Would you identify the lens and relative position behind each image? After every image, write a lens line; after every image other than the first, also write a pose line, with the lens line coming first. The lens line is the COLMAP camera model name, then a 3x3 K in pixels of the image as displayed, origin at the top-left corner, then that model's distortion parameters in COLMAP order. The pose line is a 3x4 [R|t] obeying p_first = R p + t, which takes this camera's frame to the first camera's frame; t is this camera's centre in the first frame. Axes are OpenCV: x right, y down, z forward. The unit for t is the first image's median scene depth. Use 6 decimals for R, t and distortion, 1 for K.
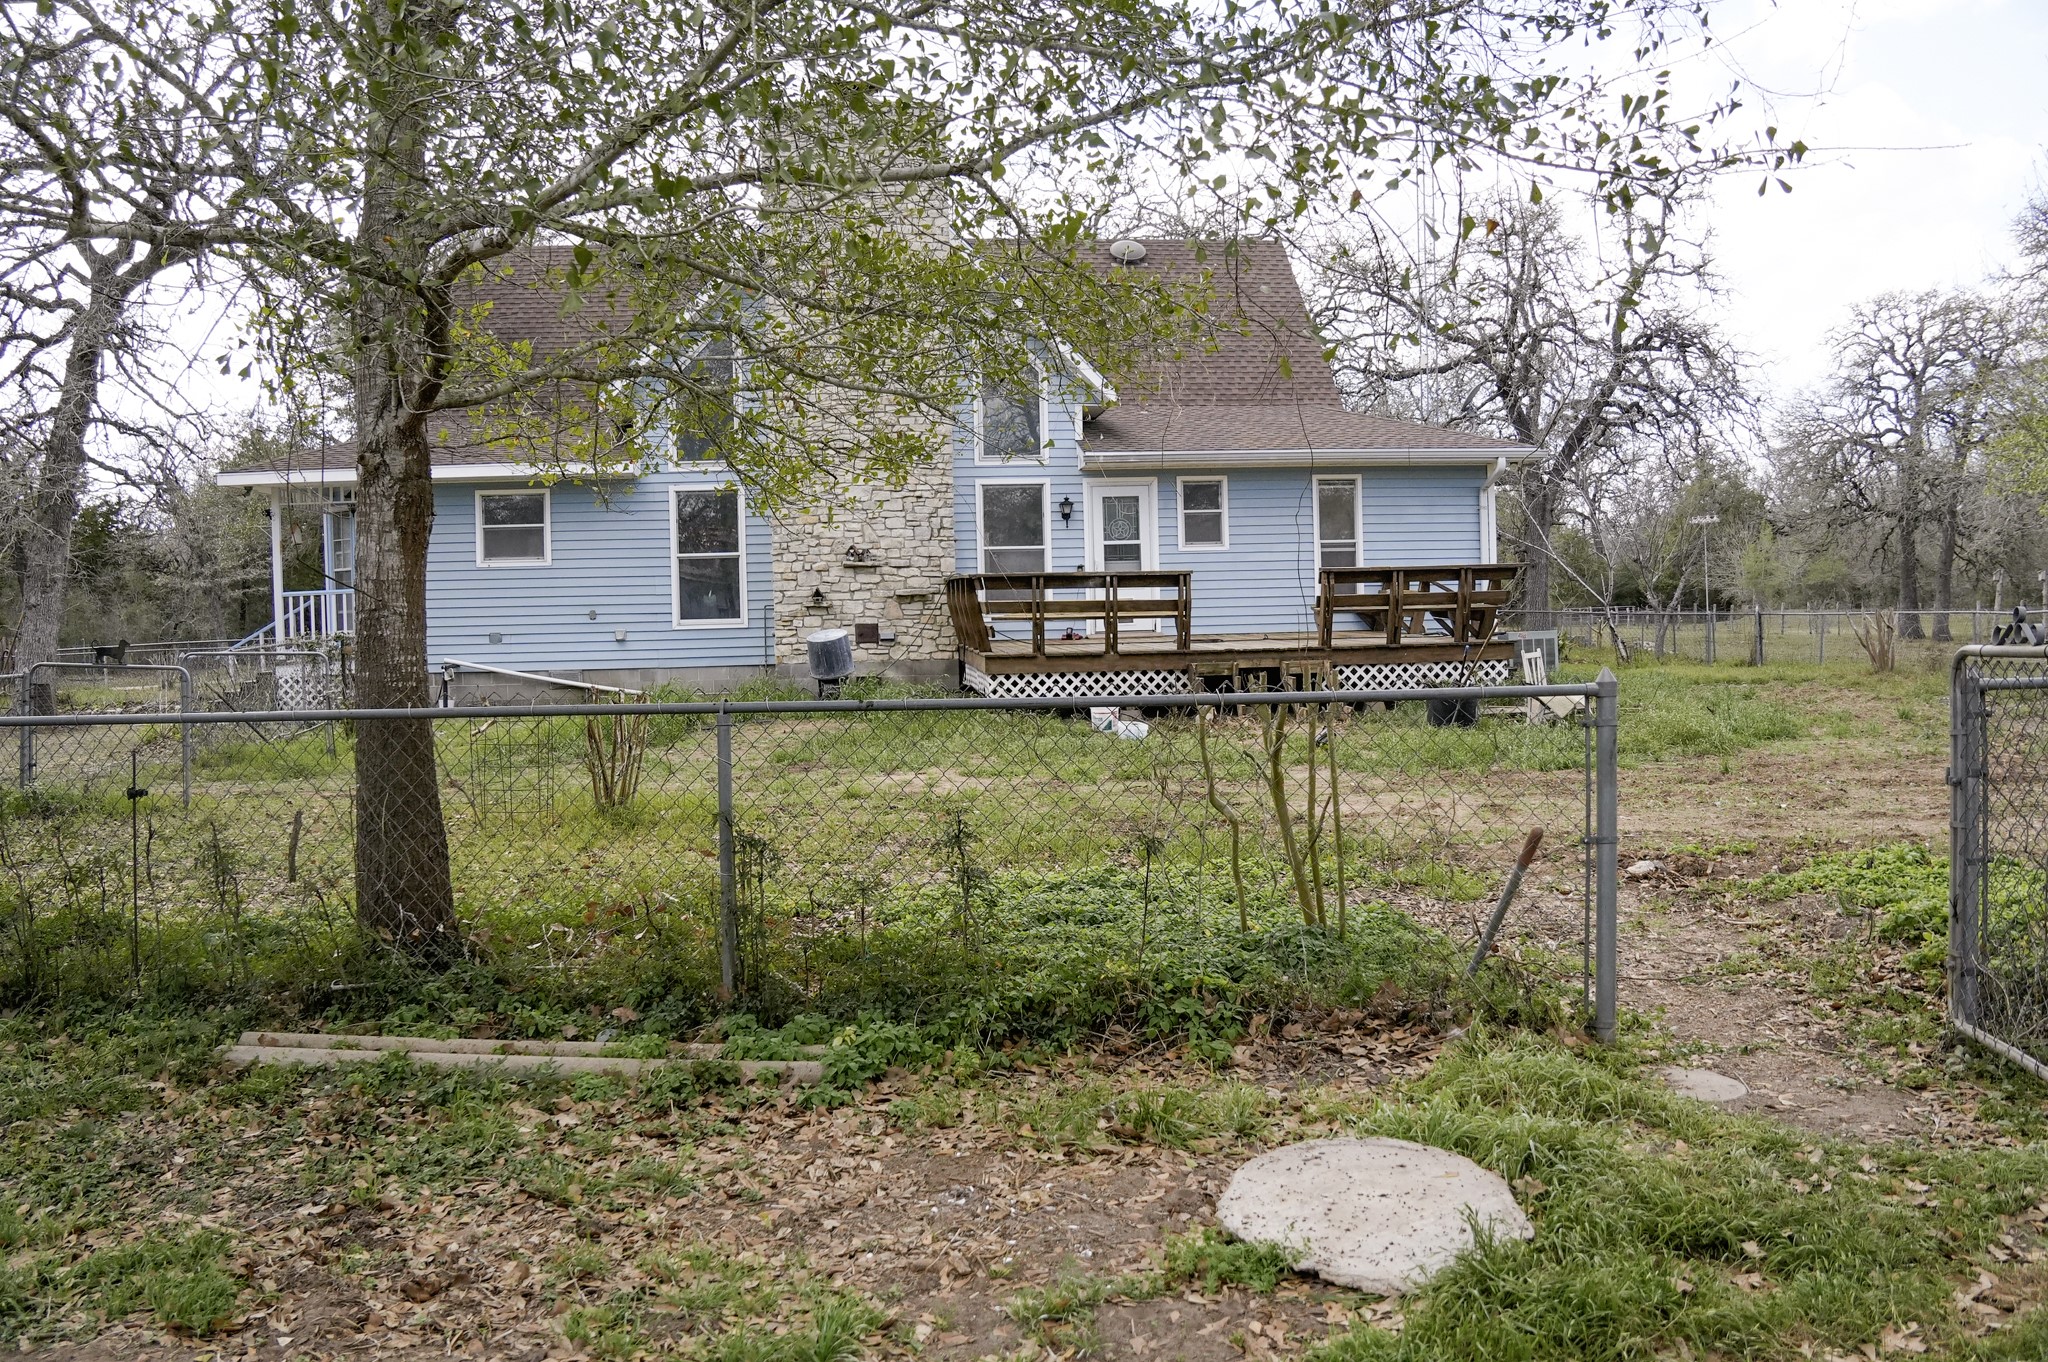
lens RADIAL K [[1639.7, 0, 1024.0], [0, 1639.7, 681.0], [0, 0, 1]] dist [-0.216686, 0.136937]
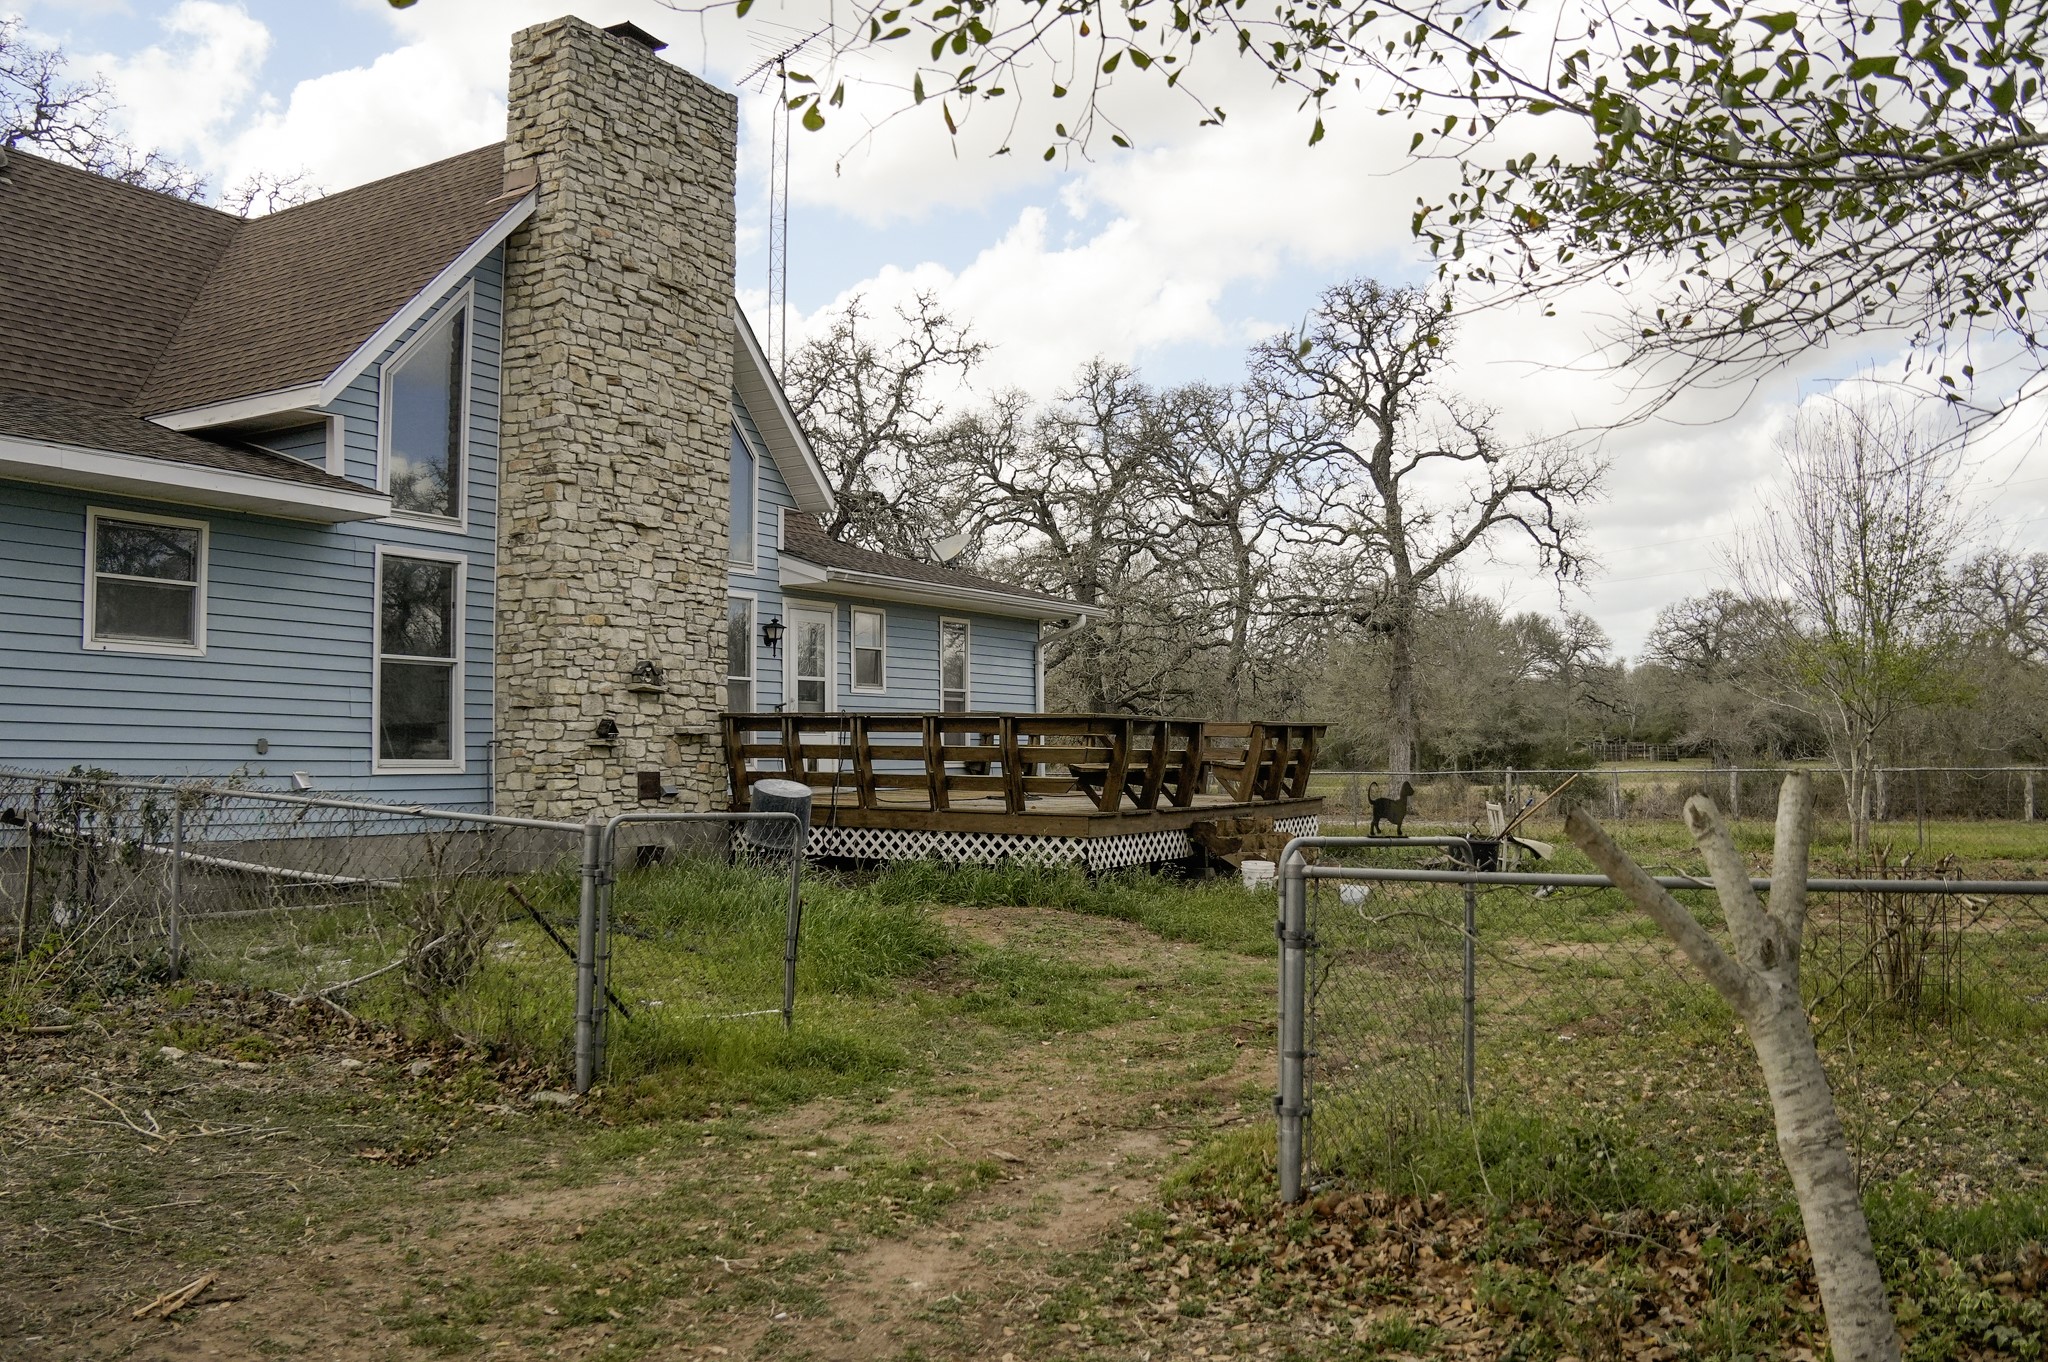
lens RADIAL K [[1639.7, 0, 1024.0], [0, 1639.7, 681.0], [0, 0, 1]] dist [-0.216686, 0.136937]
pose [[0.539805, 0.057123, 0.839849, -0.595729], [0.006509, 0.997382, -0.072021, -0.021885], [-0.841765, 0.044345, 0.538020, 0.461929]]
